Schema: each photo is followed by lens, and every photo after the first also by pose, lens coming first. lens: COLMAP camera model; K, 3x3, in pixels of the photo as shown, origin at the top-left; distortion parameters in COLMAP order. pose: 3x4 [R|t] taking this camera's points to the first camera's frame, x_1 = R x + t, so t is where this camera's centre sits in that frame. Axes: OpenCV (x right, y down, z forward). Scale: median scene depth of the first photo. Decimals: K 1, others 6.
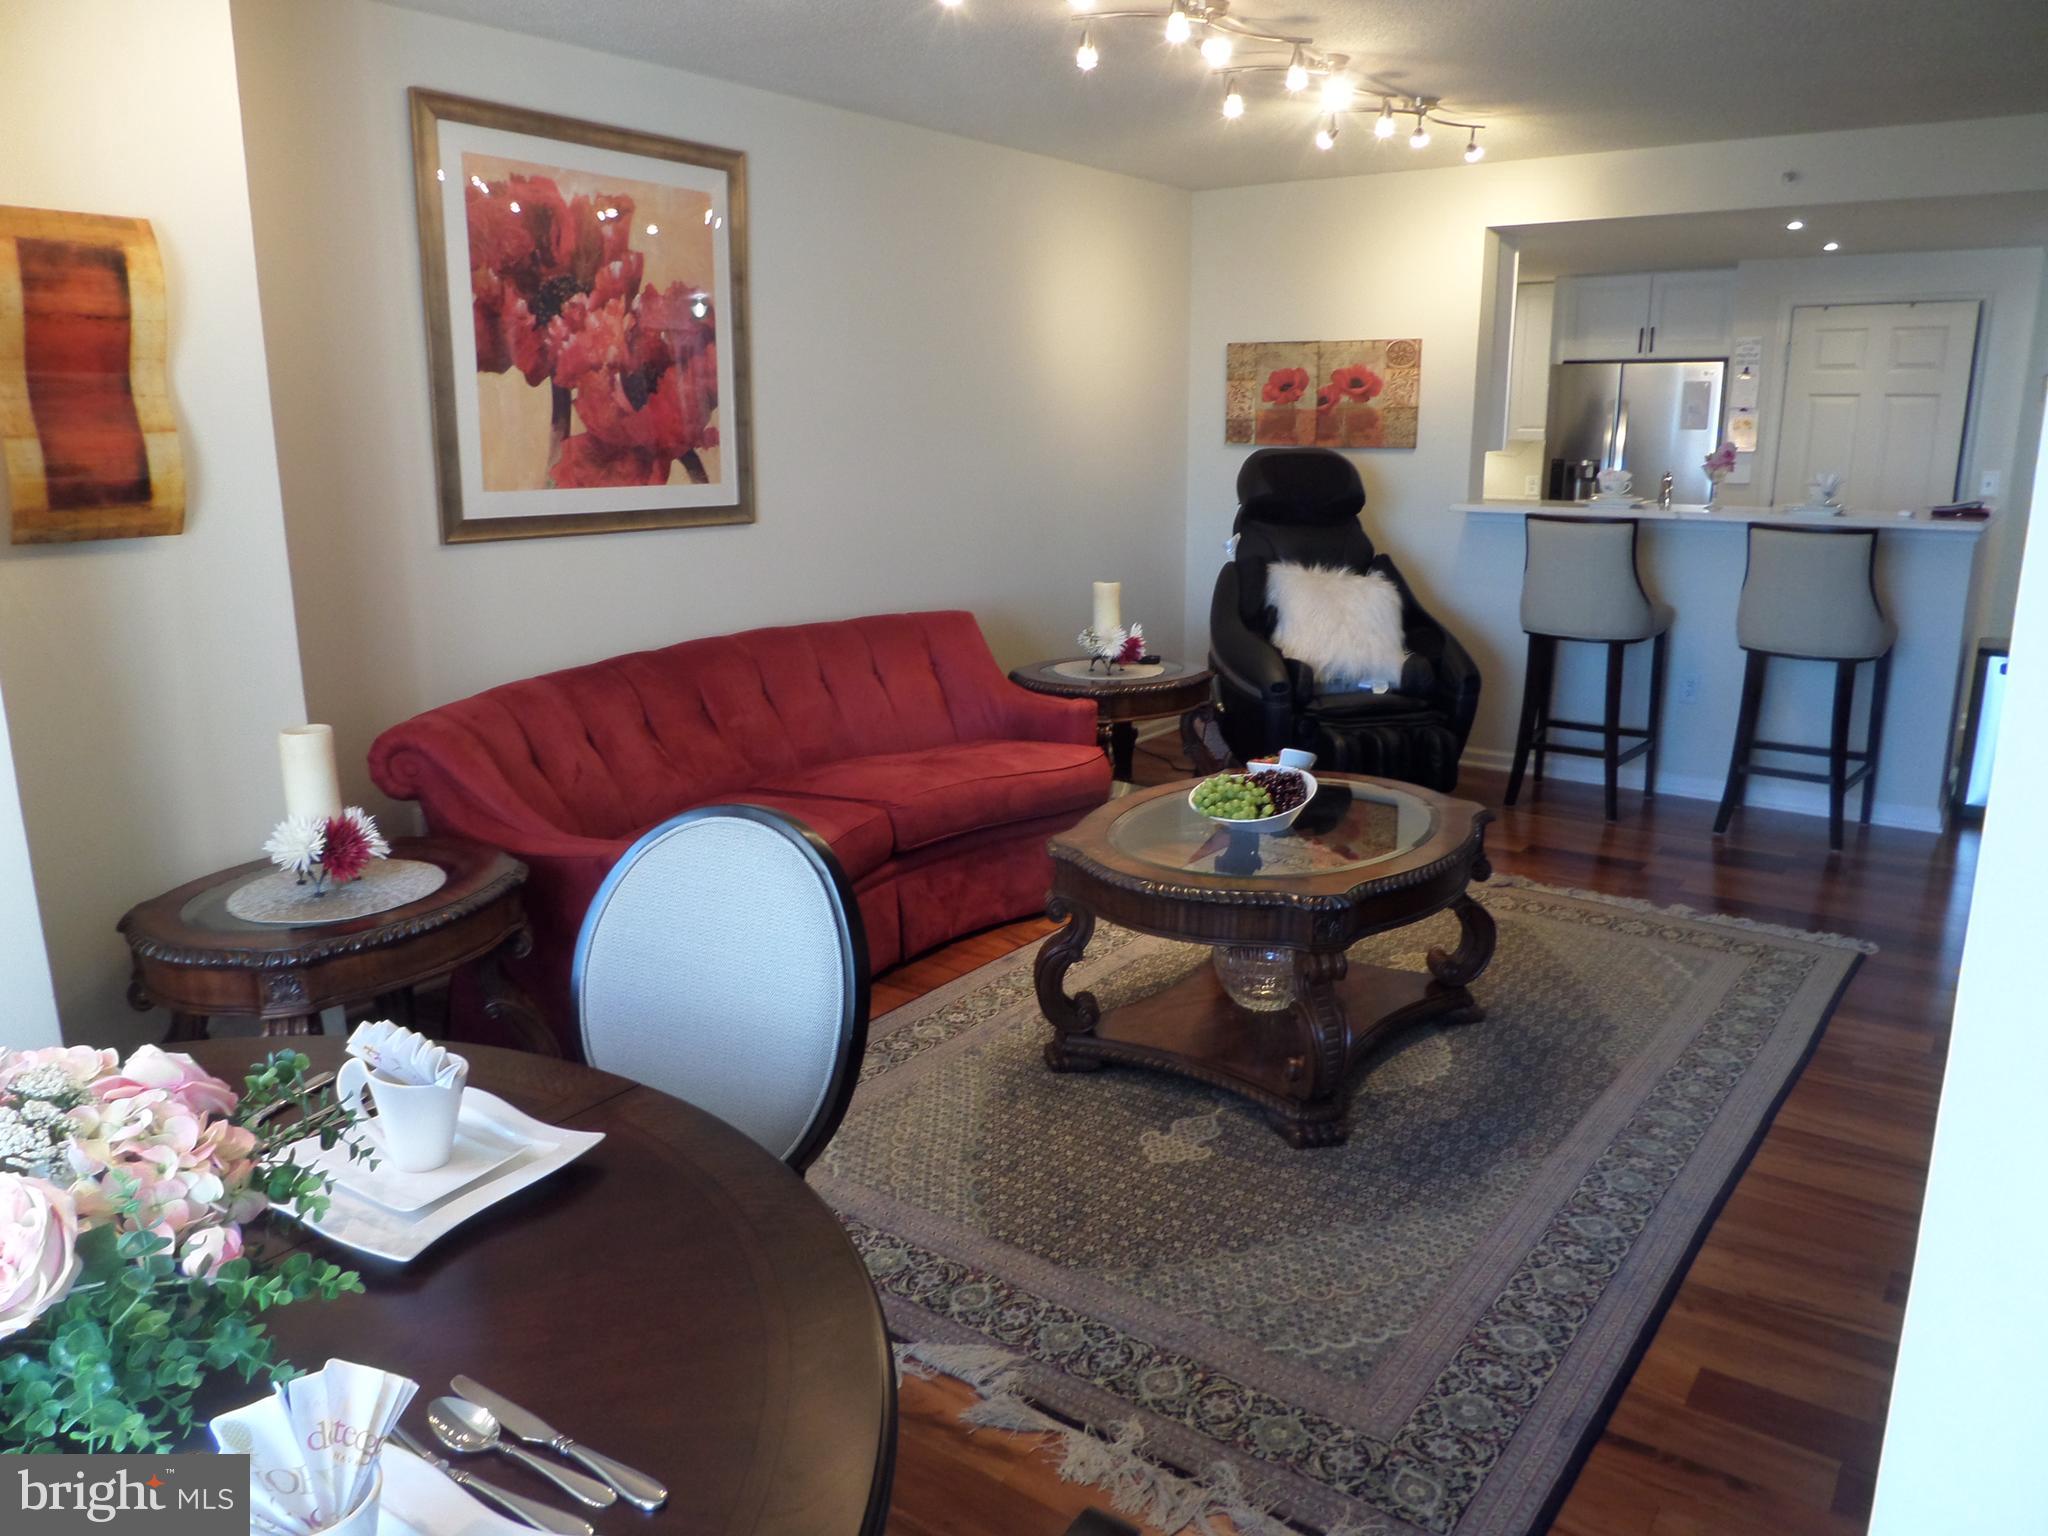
lens RADIAL K [[1489.2, 0, 1026.1], [0, 1489.2, 764.0], [0, 0, 1]] dist [-0.013025, -0.019622]
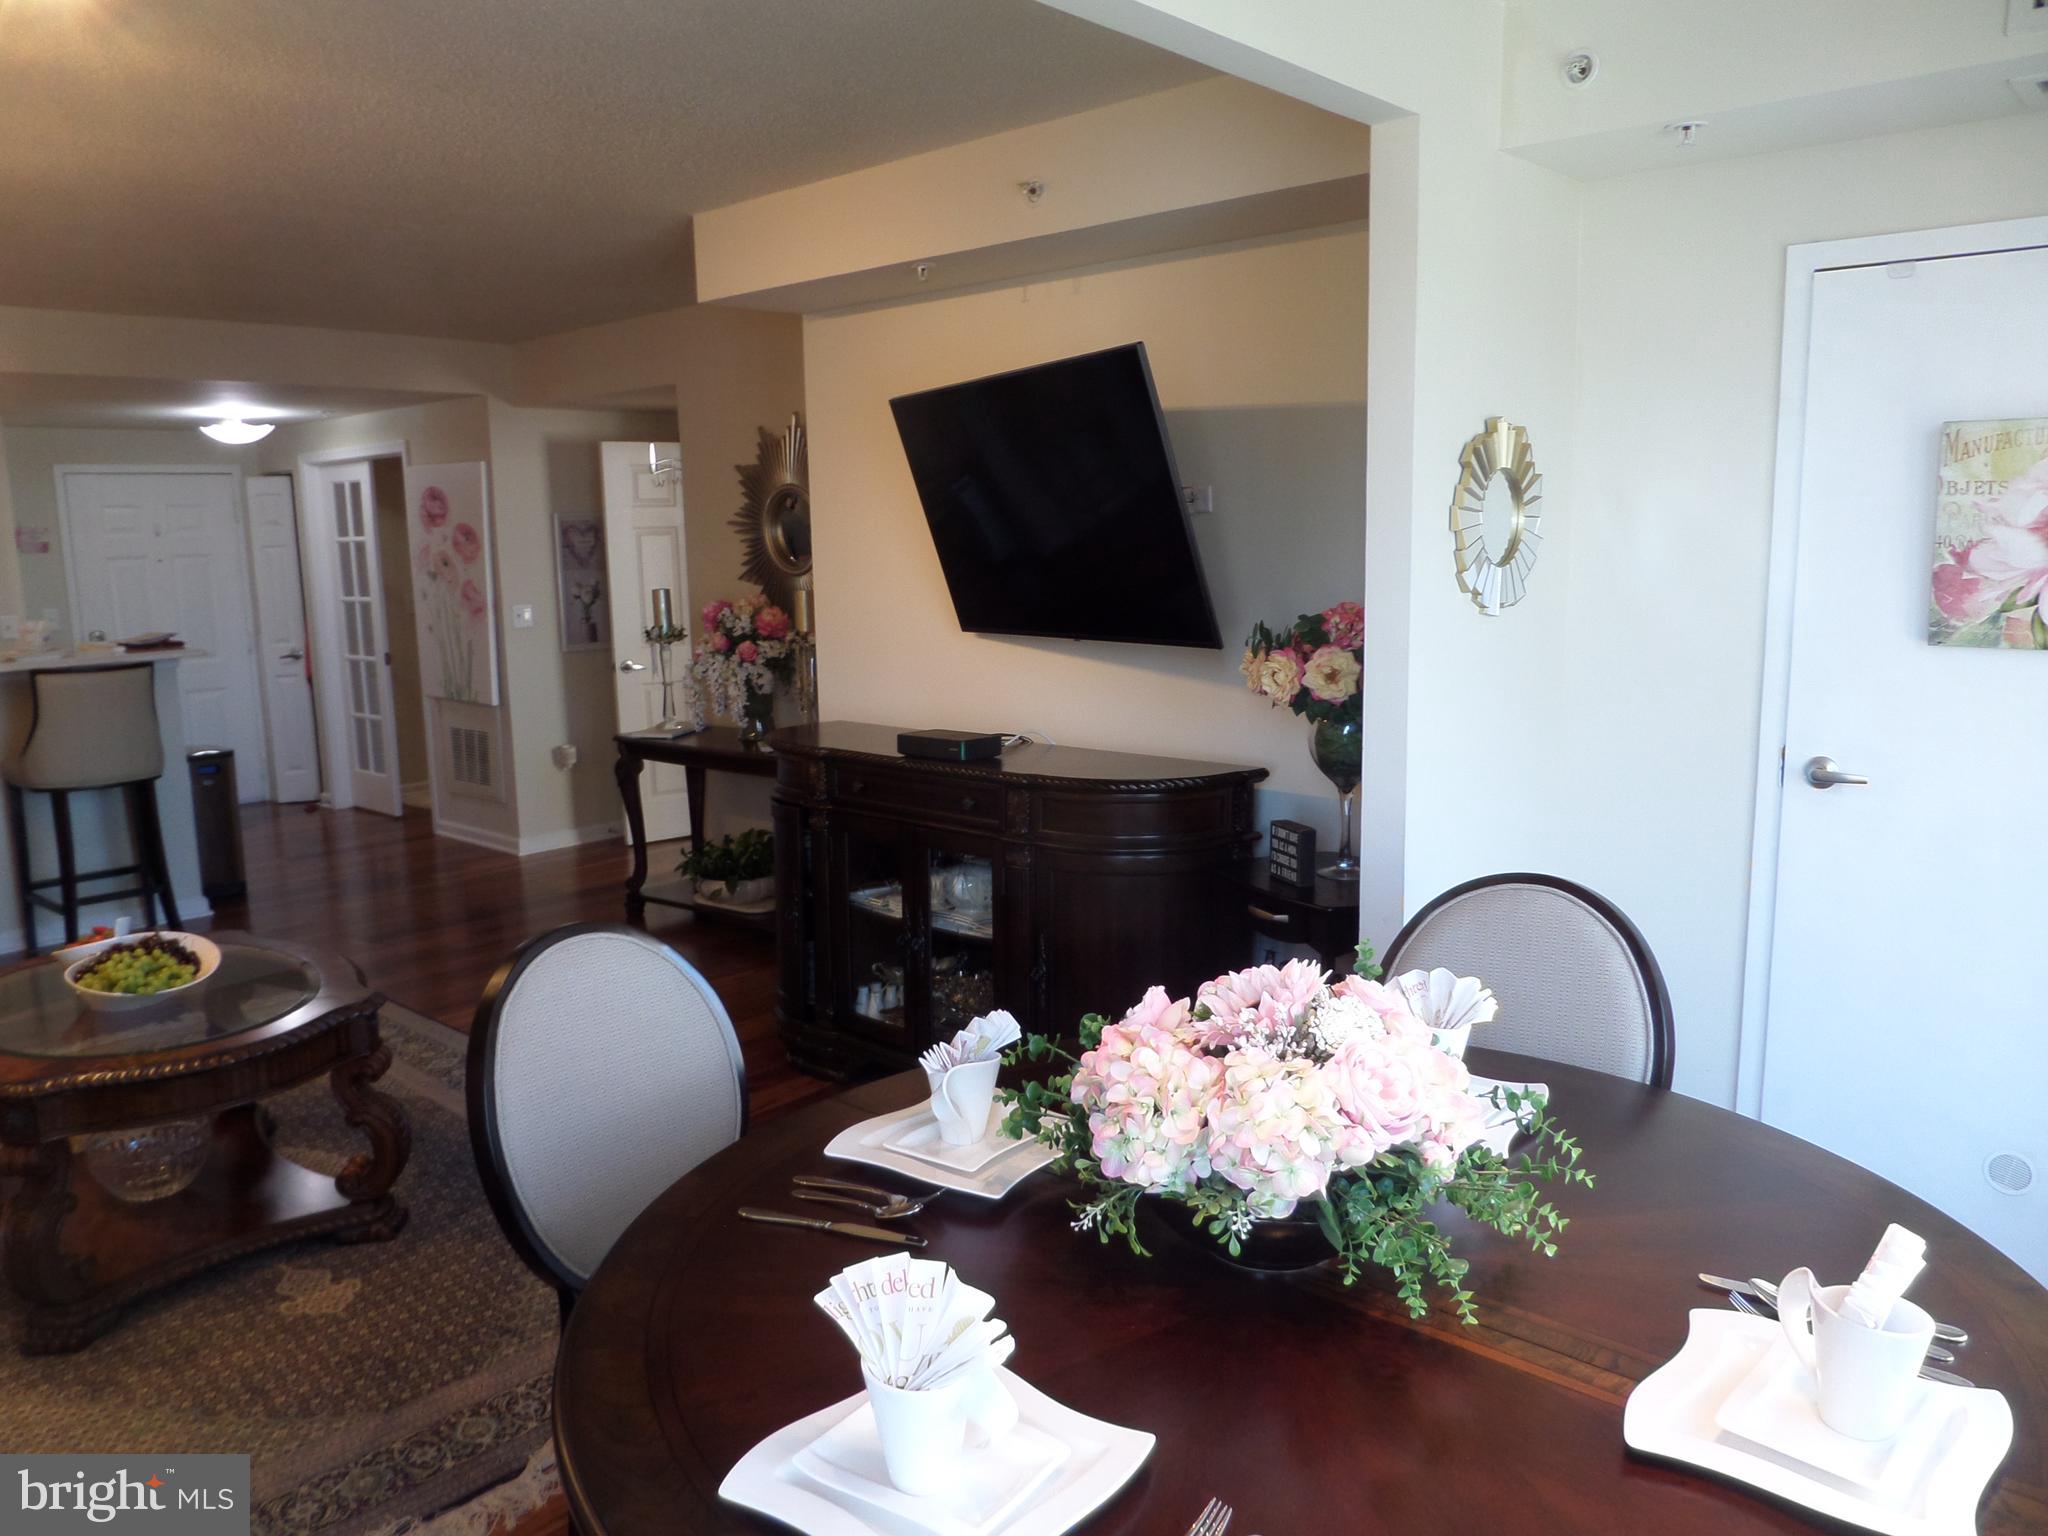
lens RADIAL K [[1487.0, 0, 1022.9], [0, 1487.0, 762.6], [0, 0, 1]] dist [-0.015454, -0.015000]
pose [[0.111998, -0.156212, 0.981353, -0.472544], [0.255180, 0.958971, 0.123526, -0.053042], [-0.960385, 0.236587, 0.147265, 0.207497]]
